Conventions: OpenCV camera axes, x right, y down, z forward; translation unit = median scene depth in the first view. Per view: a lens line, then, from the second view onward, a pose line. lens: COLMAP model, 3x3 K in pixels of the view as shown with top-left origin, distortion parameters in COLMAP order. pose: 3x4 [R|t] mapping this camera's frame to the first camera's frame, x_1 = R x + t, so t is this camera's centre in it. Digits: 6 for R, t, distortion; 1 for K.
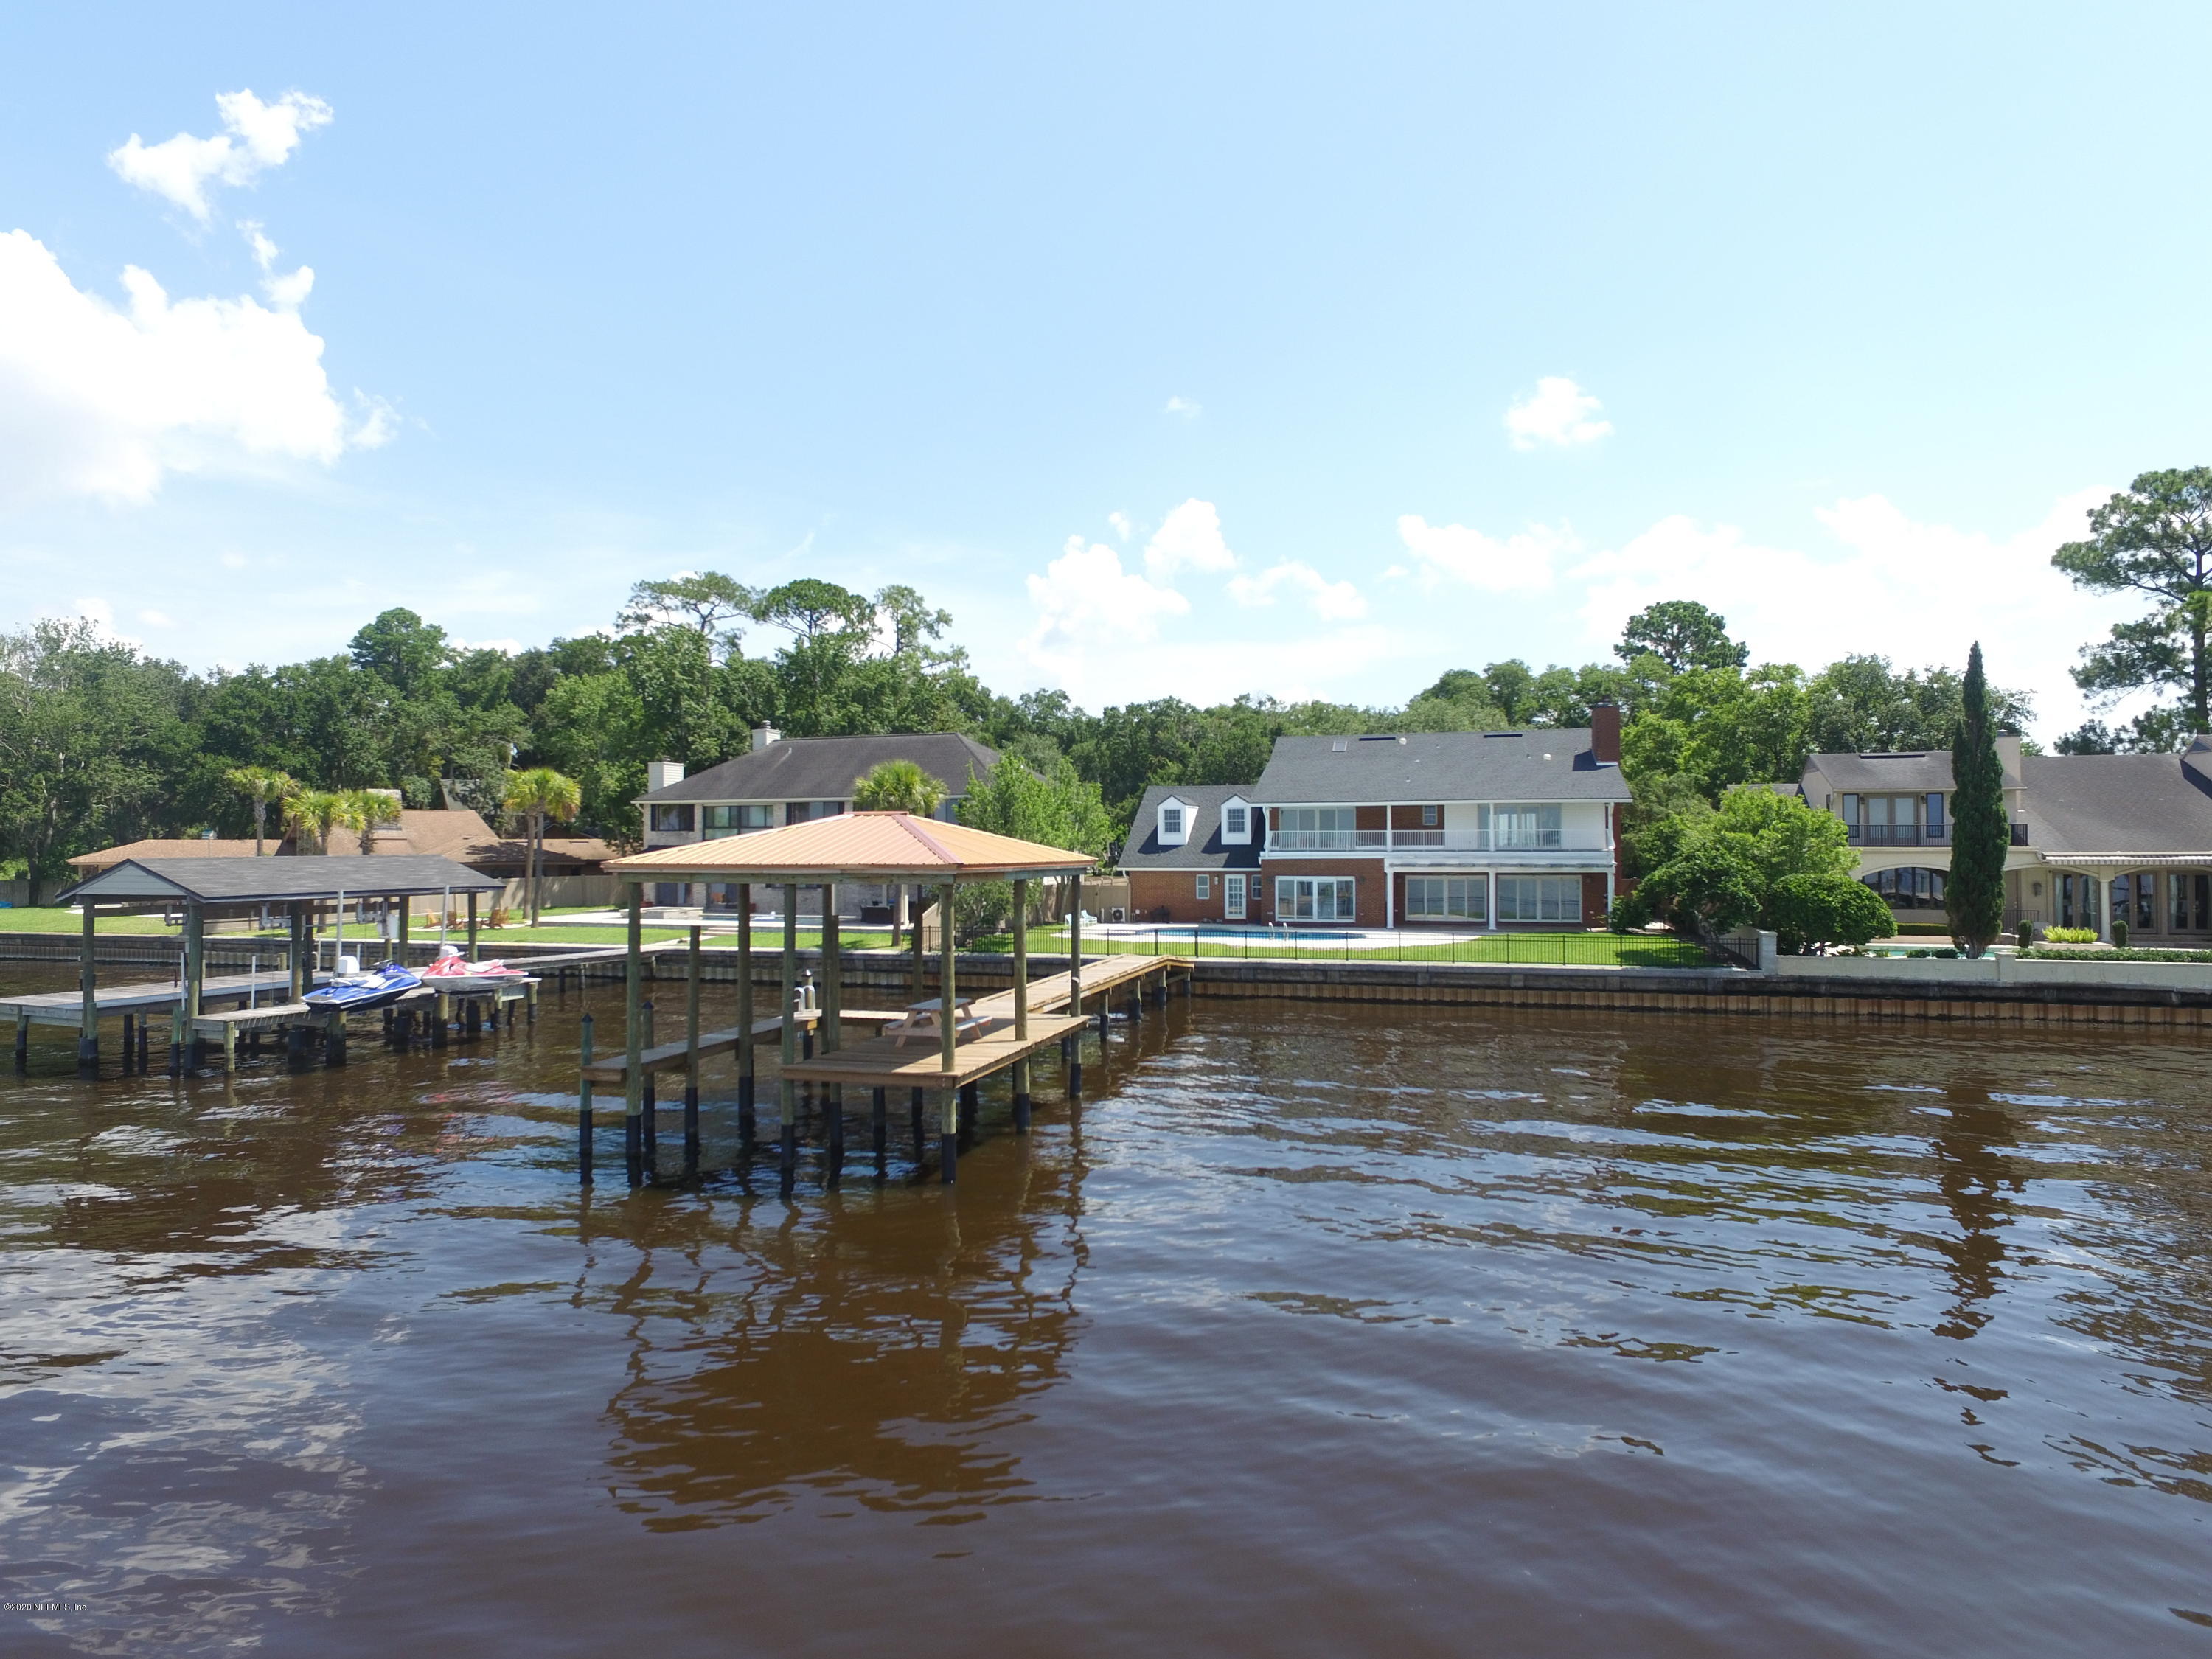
lens RADIAL K [[1288.1, 0, 1097.6], [0, 1288.1, 819.3], [0, 0, 1]] dist [-0.002931, 0.014704]
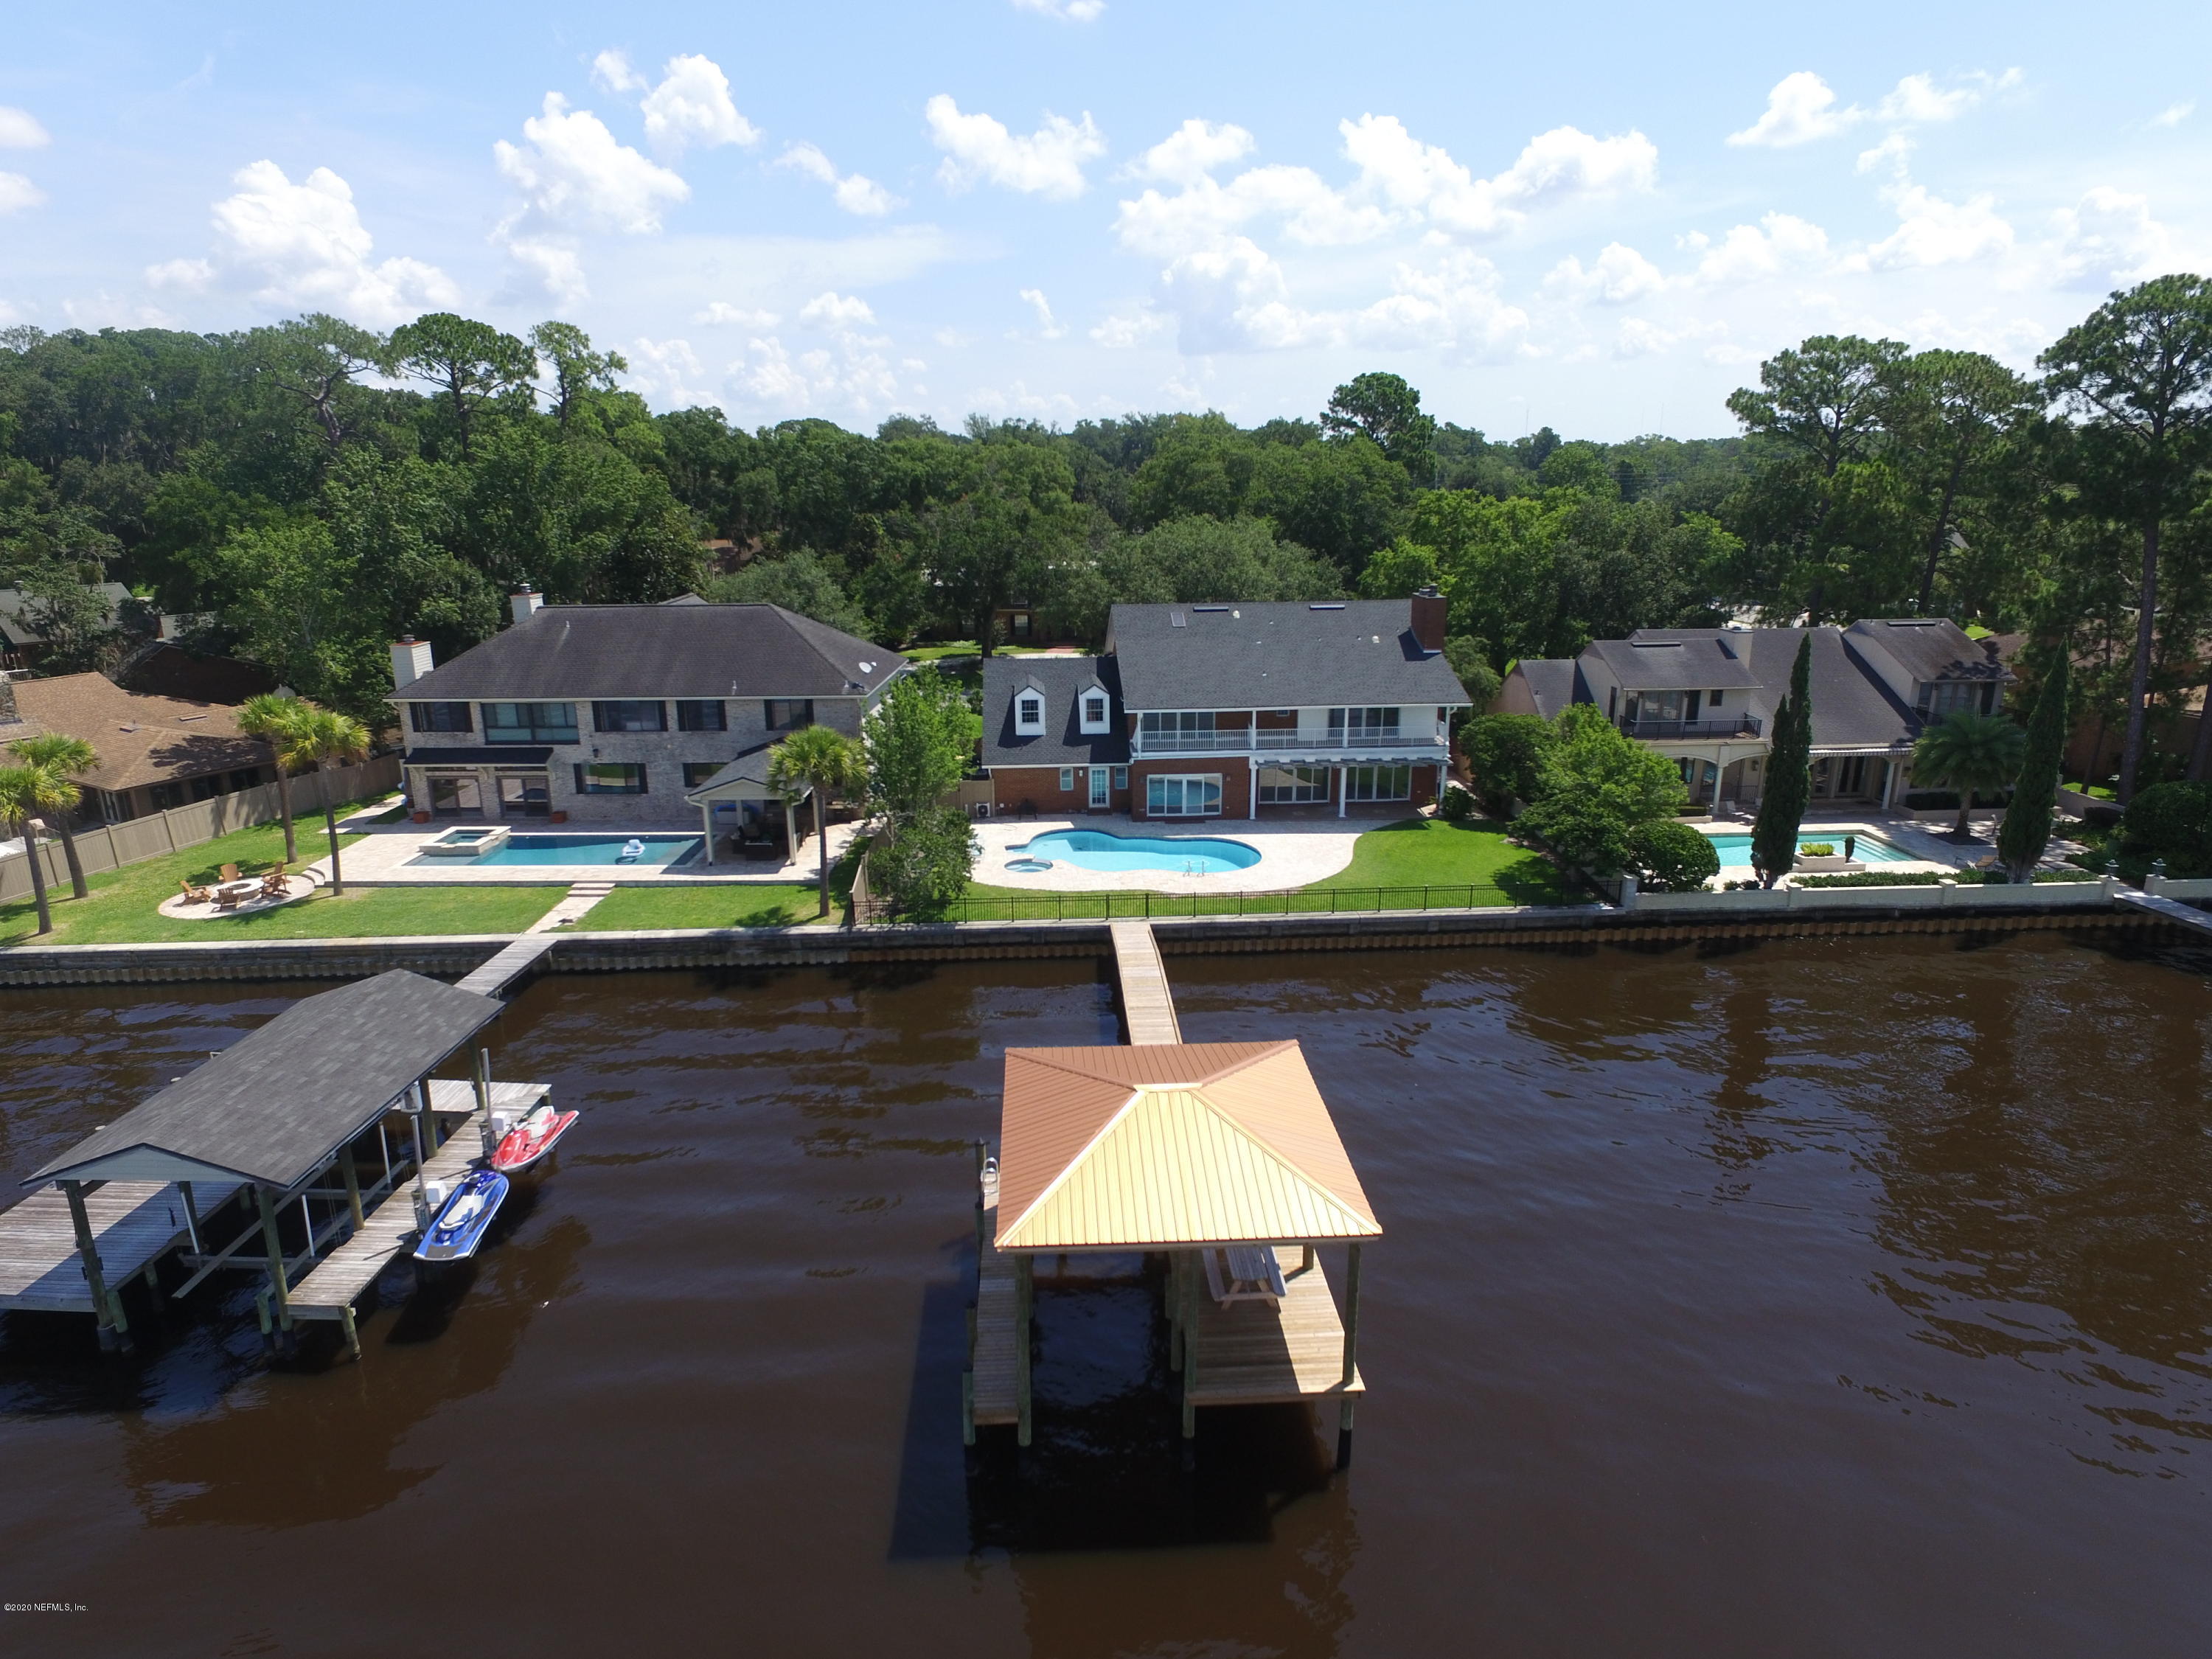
lens RADIAL K [[1288.1, 0, 1097.6], [0, 1288.1, 819.3], [0, 0, 1]] dist [-0.002931, 0.014704]
pose [[0.945074, -0.092763, 0.313418, -0.186839], [-0.000044, 0.958847, 0.283924, -0.177177], [-0.326857, -0.268343, 0.906177, 0.051711]]
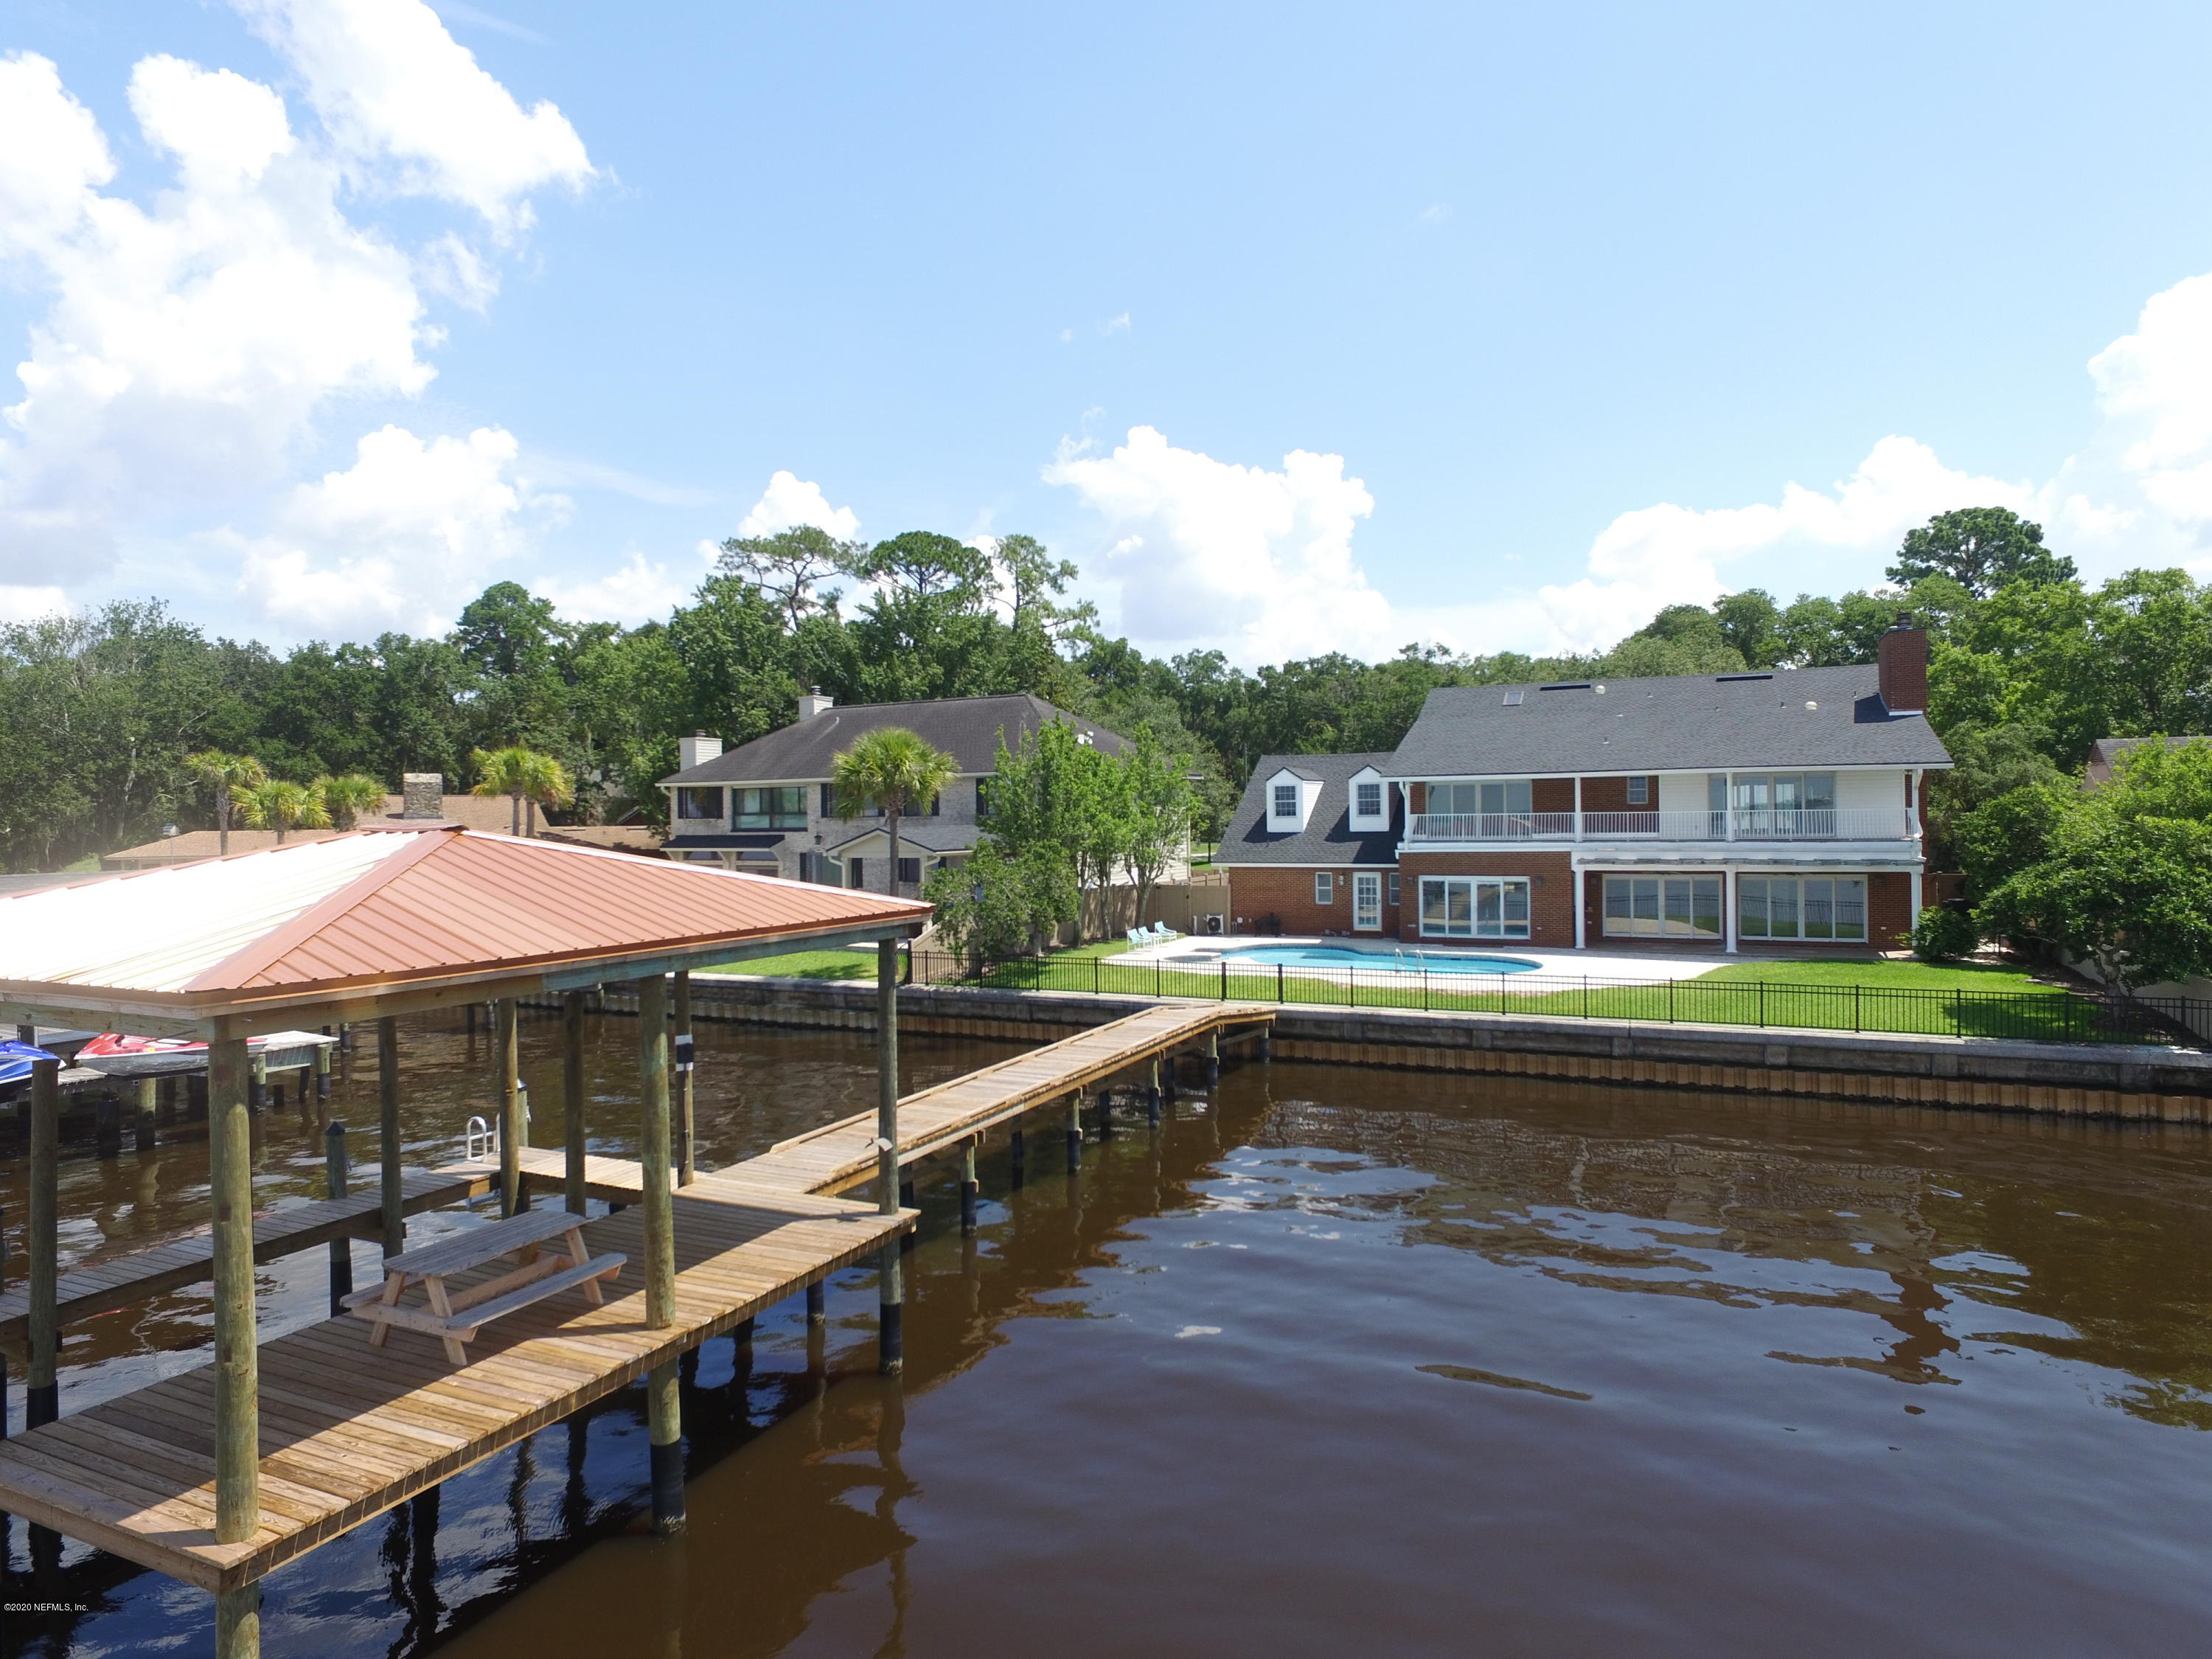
lens RADIAL K [[1288.1, 0, 1097.6], [0, 1288.1, 819.3], [0, 0, 1]] dist [-0.002931, 0.014704]
pose [[0.988292, -0.009686, -0.152266, 0.056408], [0.013220, 0.999666, 0.022213, -0.005666], [0.152000, -0.023965, 0.988090, 0.197533]]
